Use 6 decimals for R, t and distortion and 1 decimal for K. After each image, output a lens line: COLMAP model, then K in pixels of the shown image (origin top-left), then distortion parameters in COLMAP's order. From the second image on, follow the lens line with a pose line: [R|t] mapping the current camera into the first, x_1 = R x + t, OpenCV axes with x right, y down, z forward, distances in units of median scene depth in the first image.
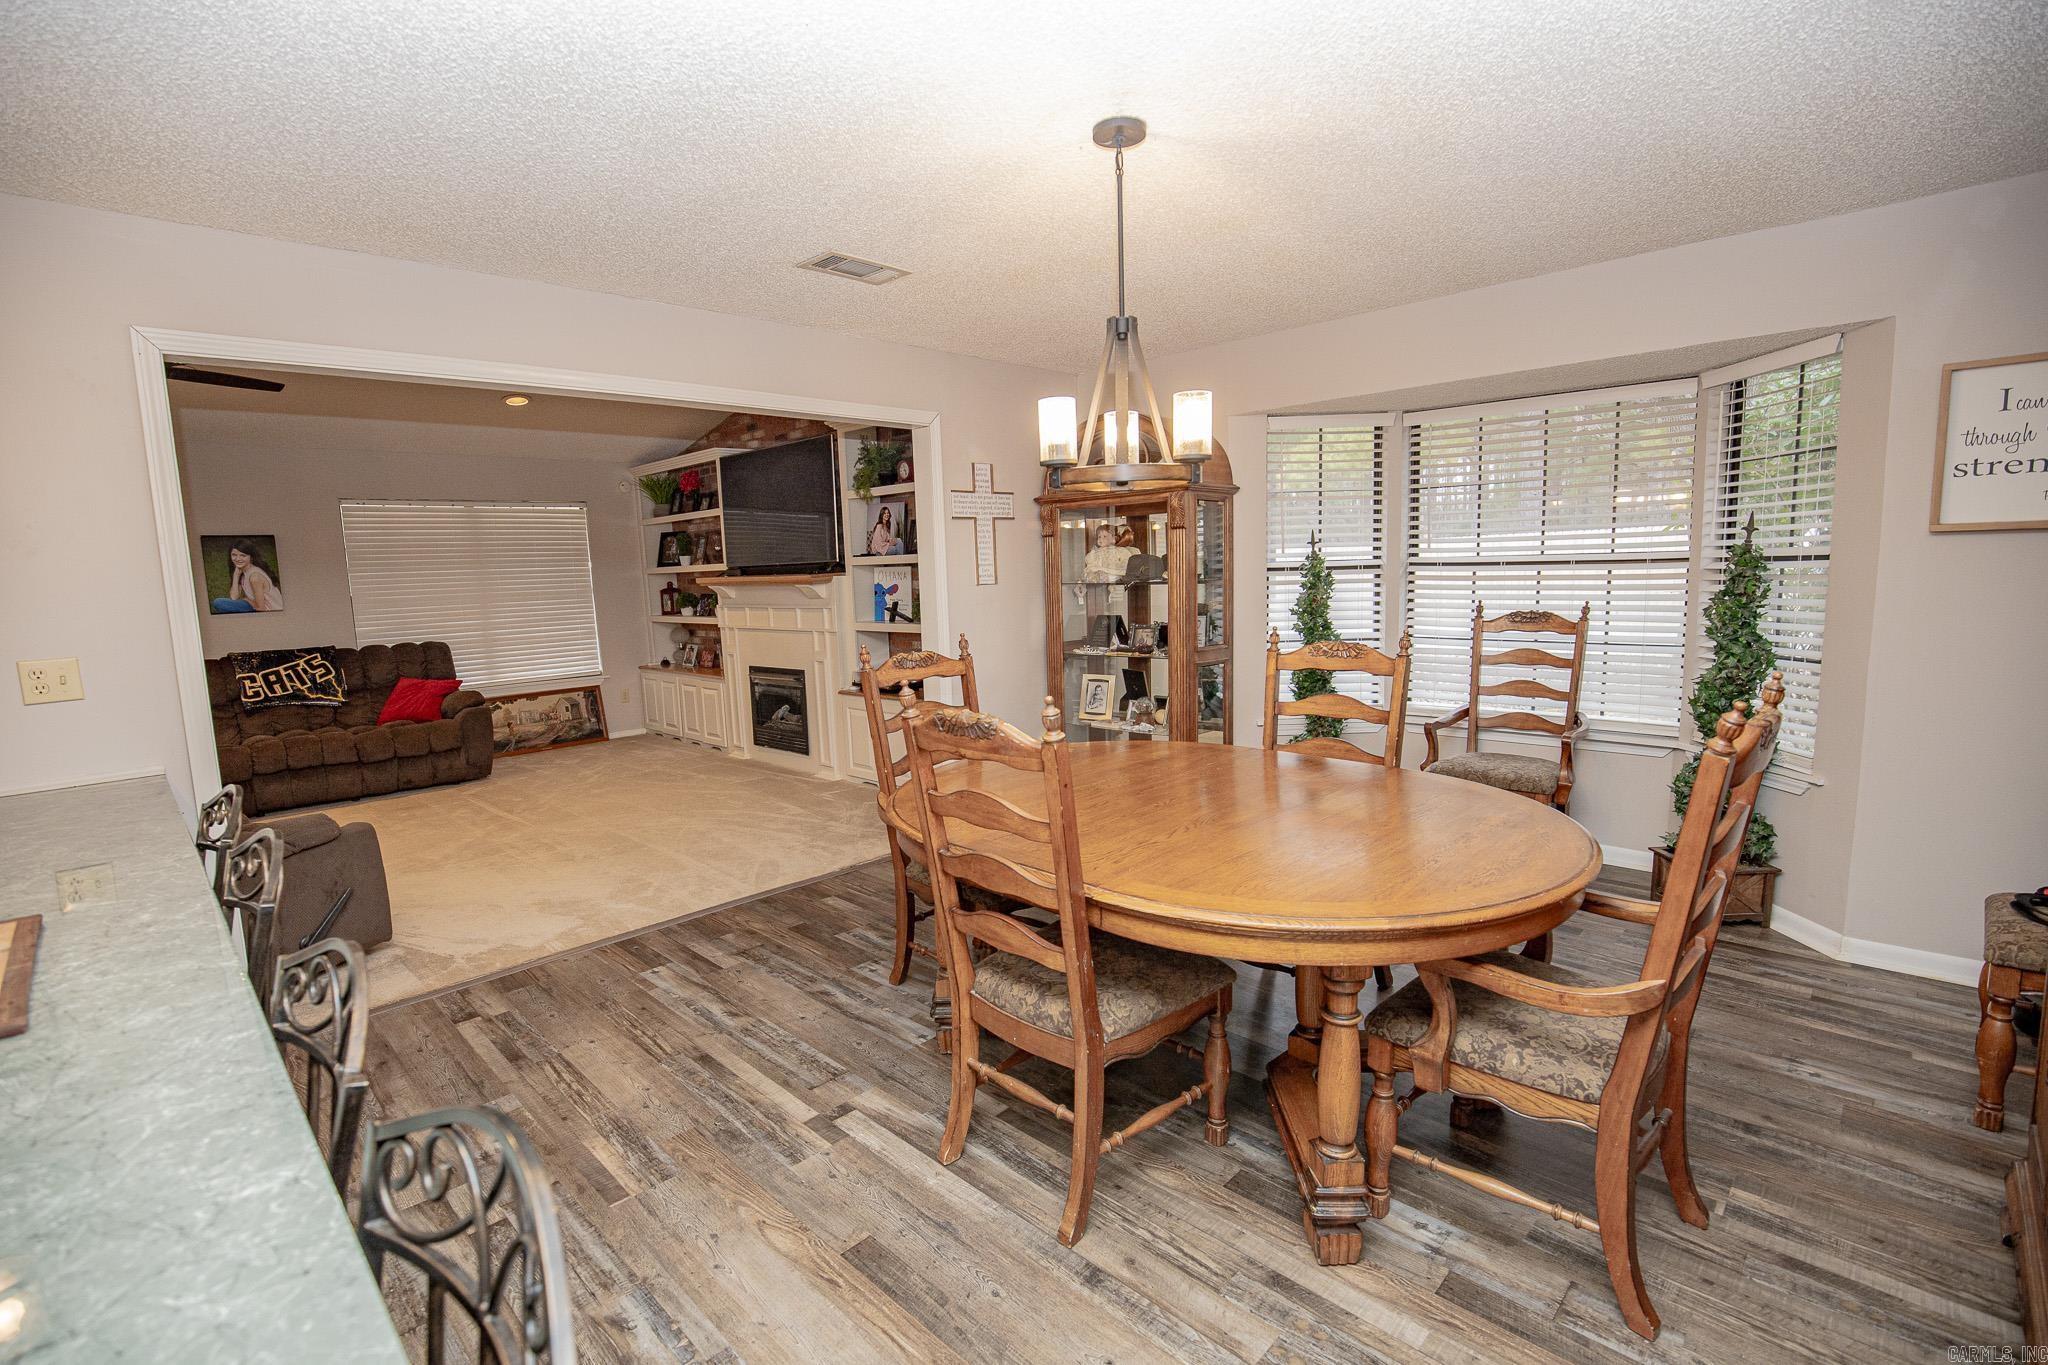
lens RADIAL K [[941.1, 0, 1008.9], [0, 941.1, 687.7], [0, 0, 1]] dist [-0.034982, 0.006924]
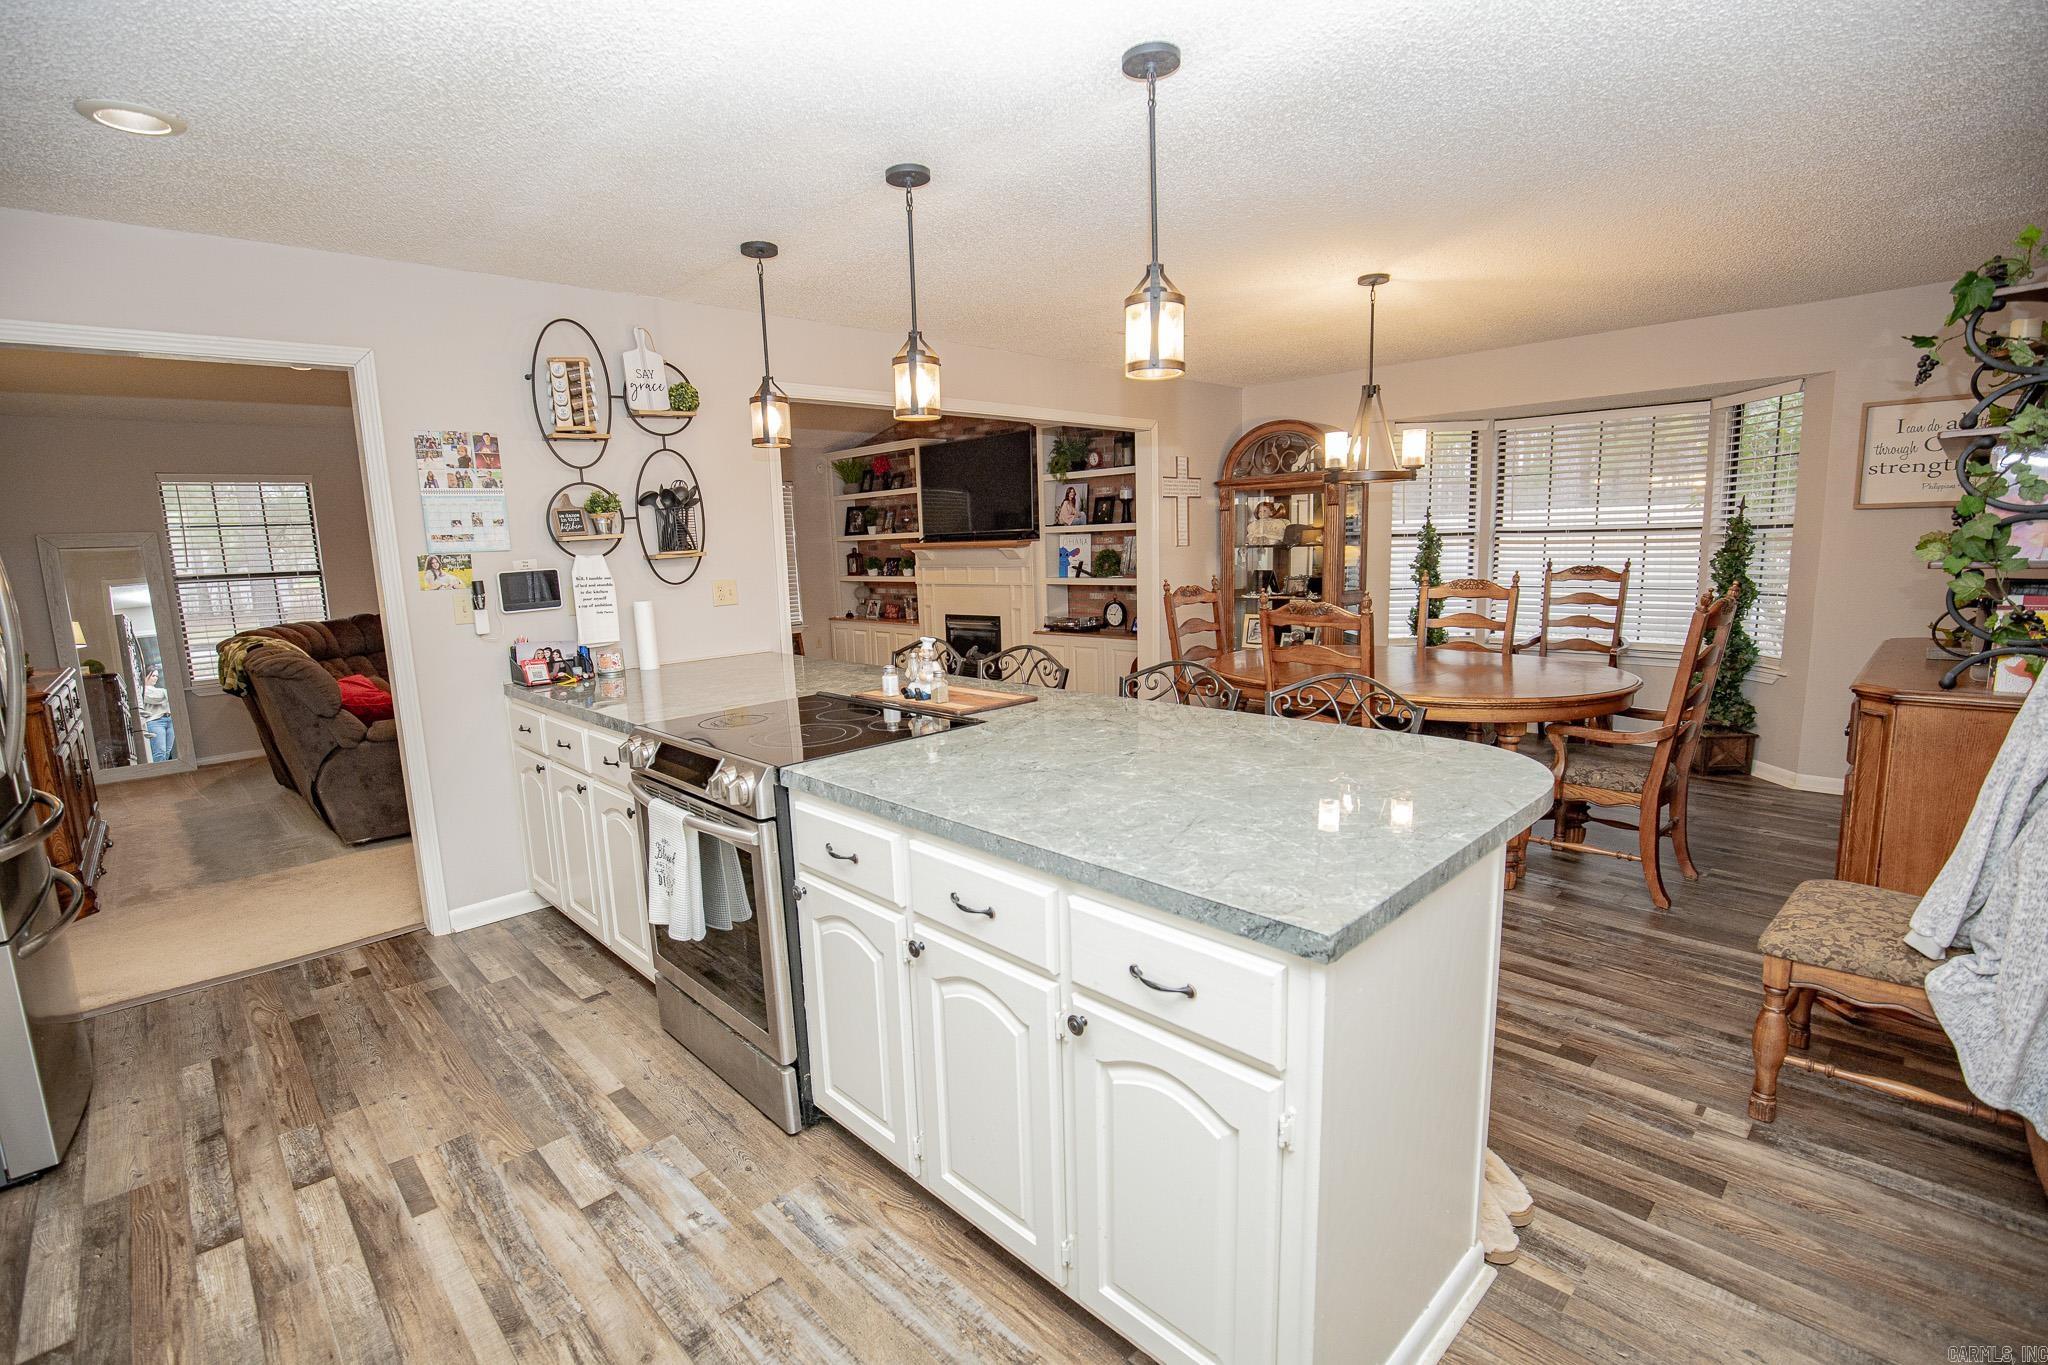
lens RADIAL K [[941.1, 0, 1004.3], [0, 941.1, 686.0], [0, 0, 1]] dist [-0.034982, 0.006924]
pose [[0.999709, 0.005286, -0.023555, -0.196905], [-0.004714, 0.999694, 0.024268, 0.048429], [0.023676, -0.024149, 0.999428, -0.292833]]
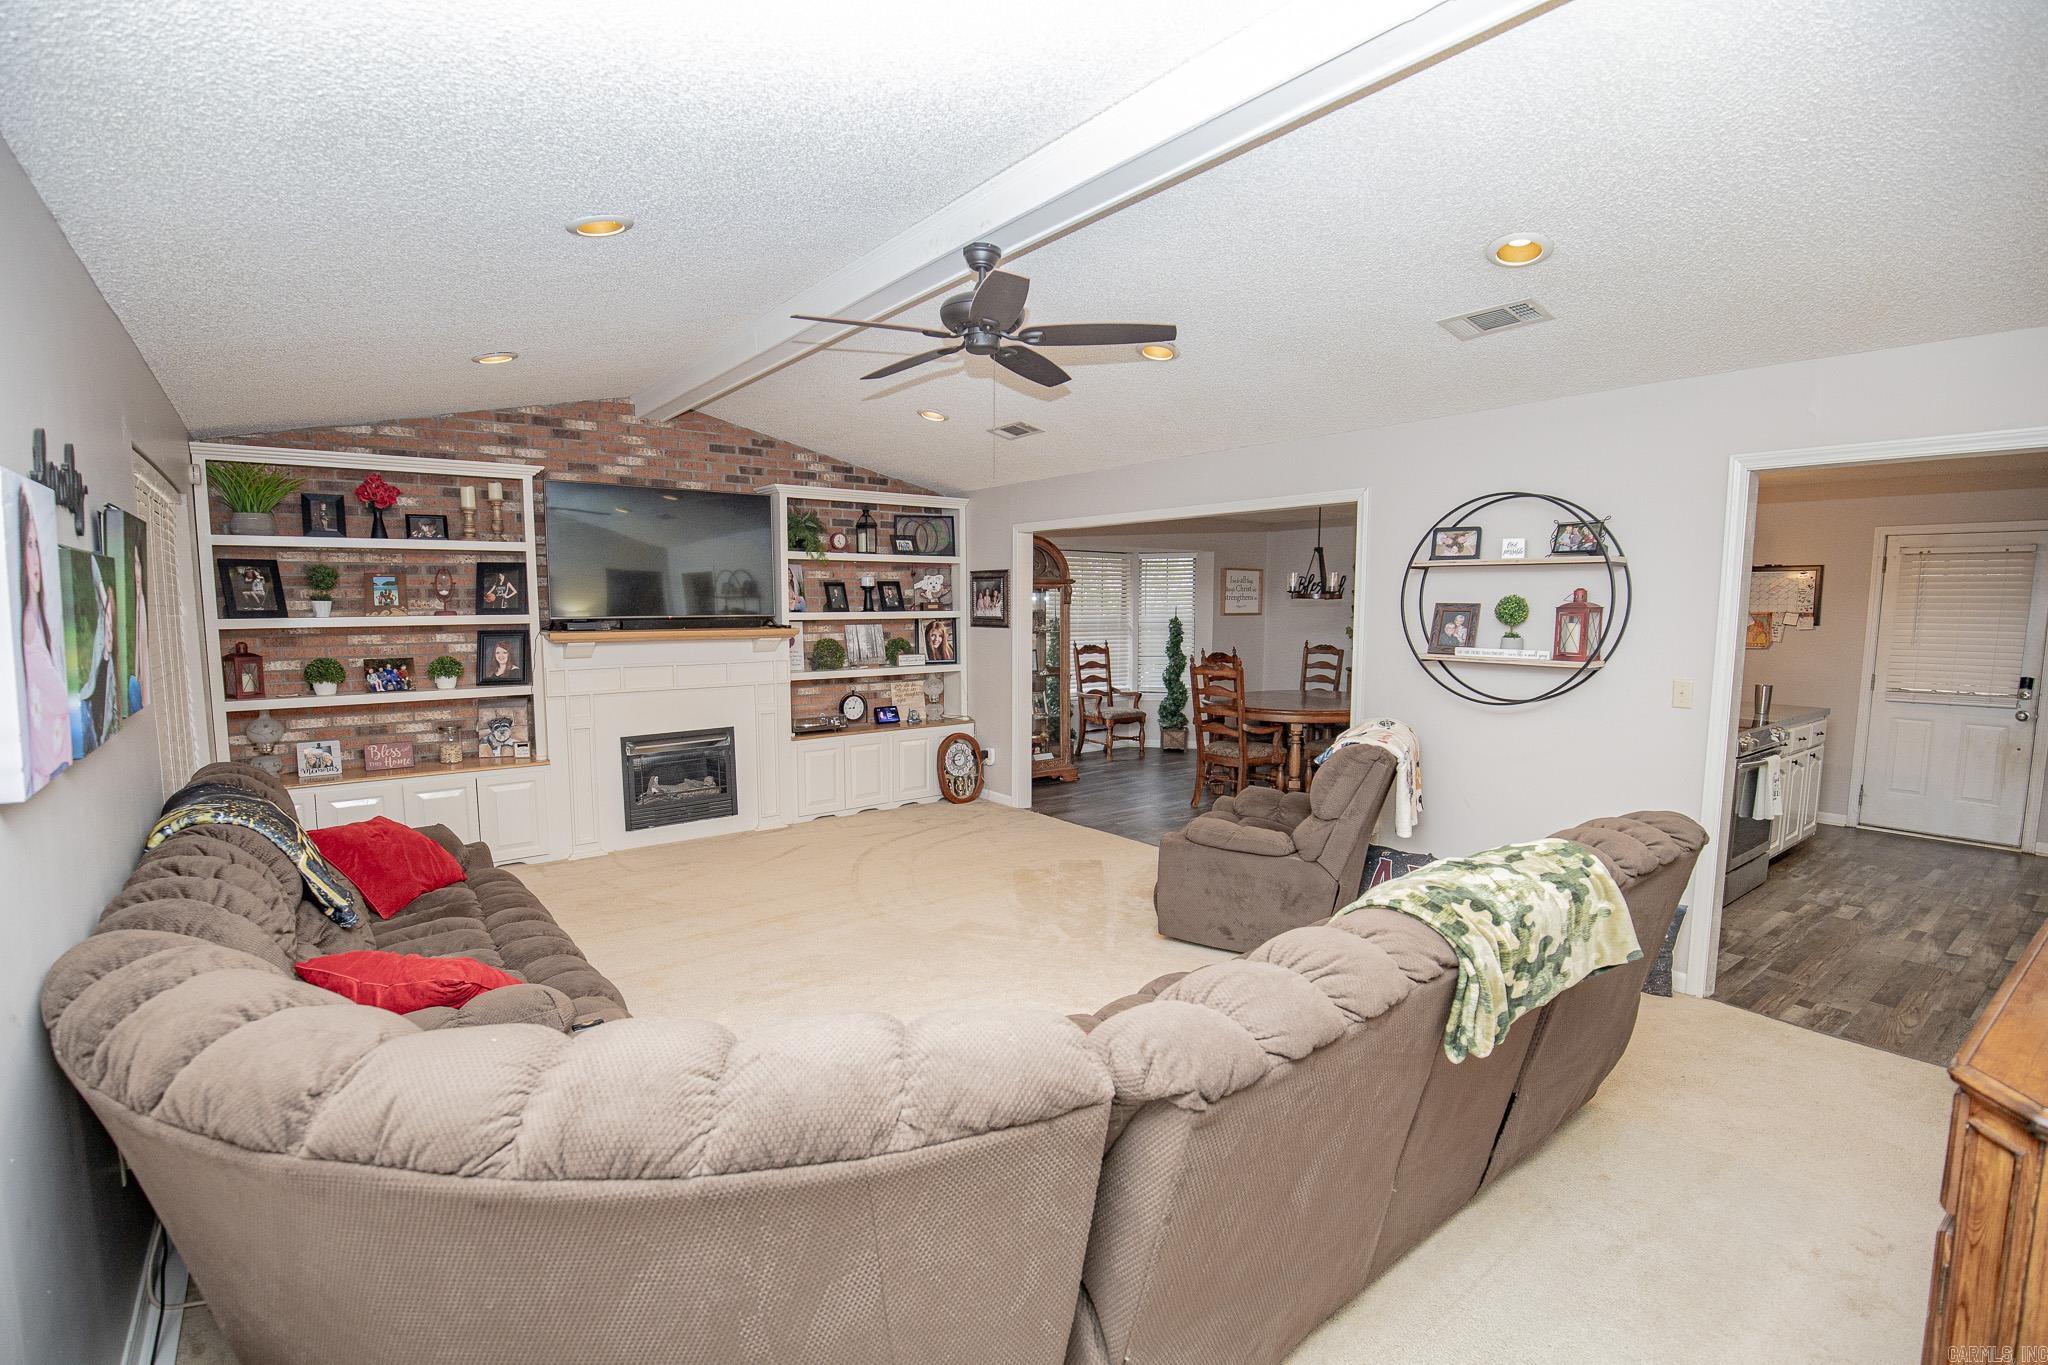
lens RADIAL K [[941.1, 0, 1004.9], [0, 941.1, 698.0], [0, 0, 1]] dist [-0.034982, 0.006924]
pose [[0.133834, -0.066314, 0.988783, -1.228926], [0.125281, 0.990886, 0.049498, -0.065825], [-0.983053, 0.117251, 0.140922, 0.632395]]
